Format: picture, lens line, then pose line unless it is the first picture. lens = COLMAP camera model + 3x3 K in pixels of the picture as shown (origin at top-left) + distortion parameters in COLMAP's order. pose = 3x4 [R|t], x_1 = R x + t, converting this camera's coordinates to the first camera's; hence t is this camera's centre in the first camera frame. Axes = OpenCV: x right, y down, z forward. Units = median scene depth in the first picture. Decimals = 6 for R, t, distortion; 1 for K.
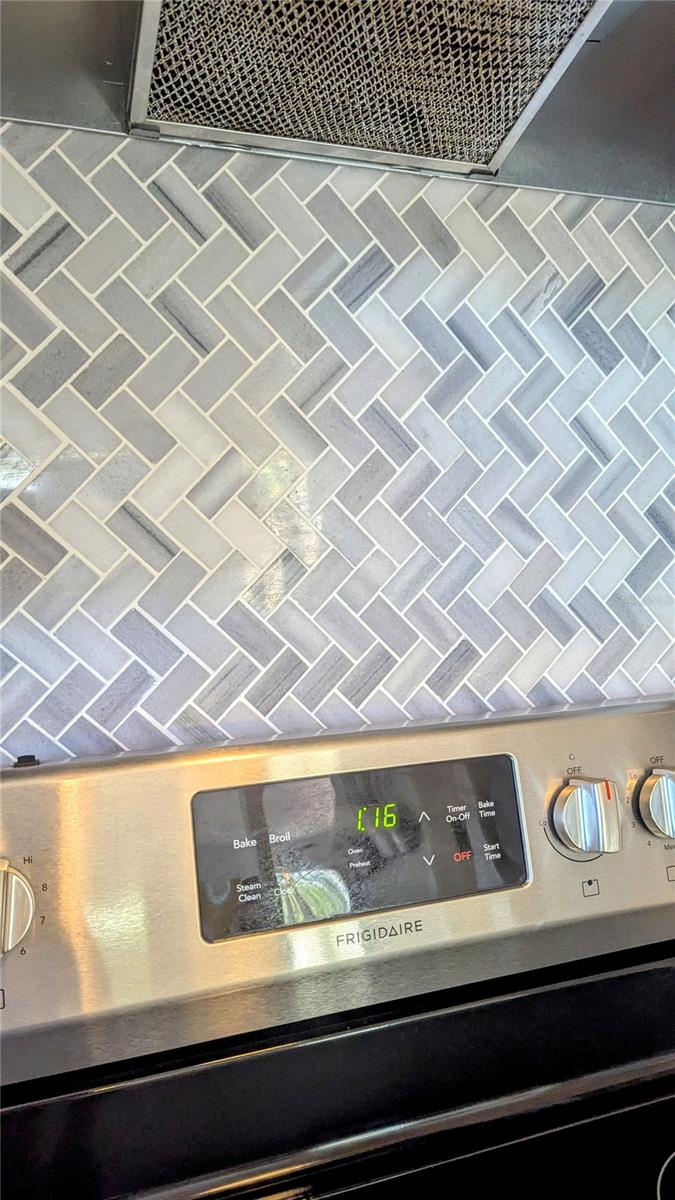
lens RADIAL K [[859.7, 0, 327.6], [0, 859.7, 596.5], [0, 0, 1]] dist [0.049384, -0.052334]
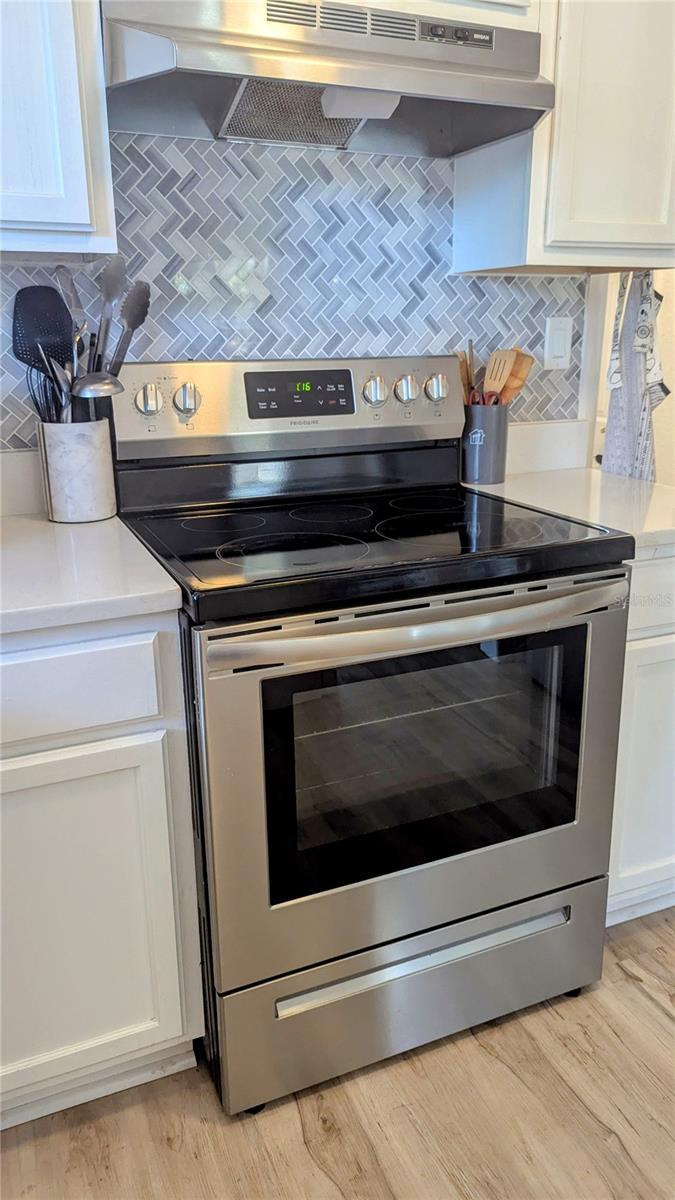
lens RADIAL K [[859.7, 0, 327.6], [0, 859.7, 596.5], [0, 0, 1]] dist [0.049384, -0.052334]
pose [[0.998824, -0.008826, 0.047668, -0.005881], [-0.000492, 0.981391, 0.192018, 0.363218], [-0.048476, -0.191816, 0.980233, -1.916876]]
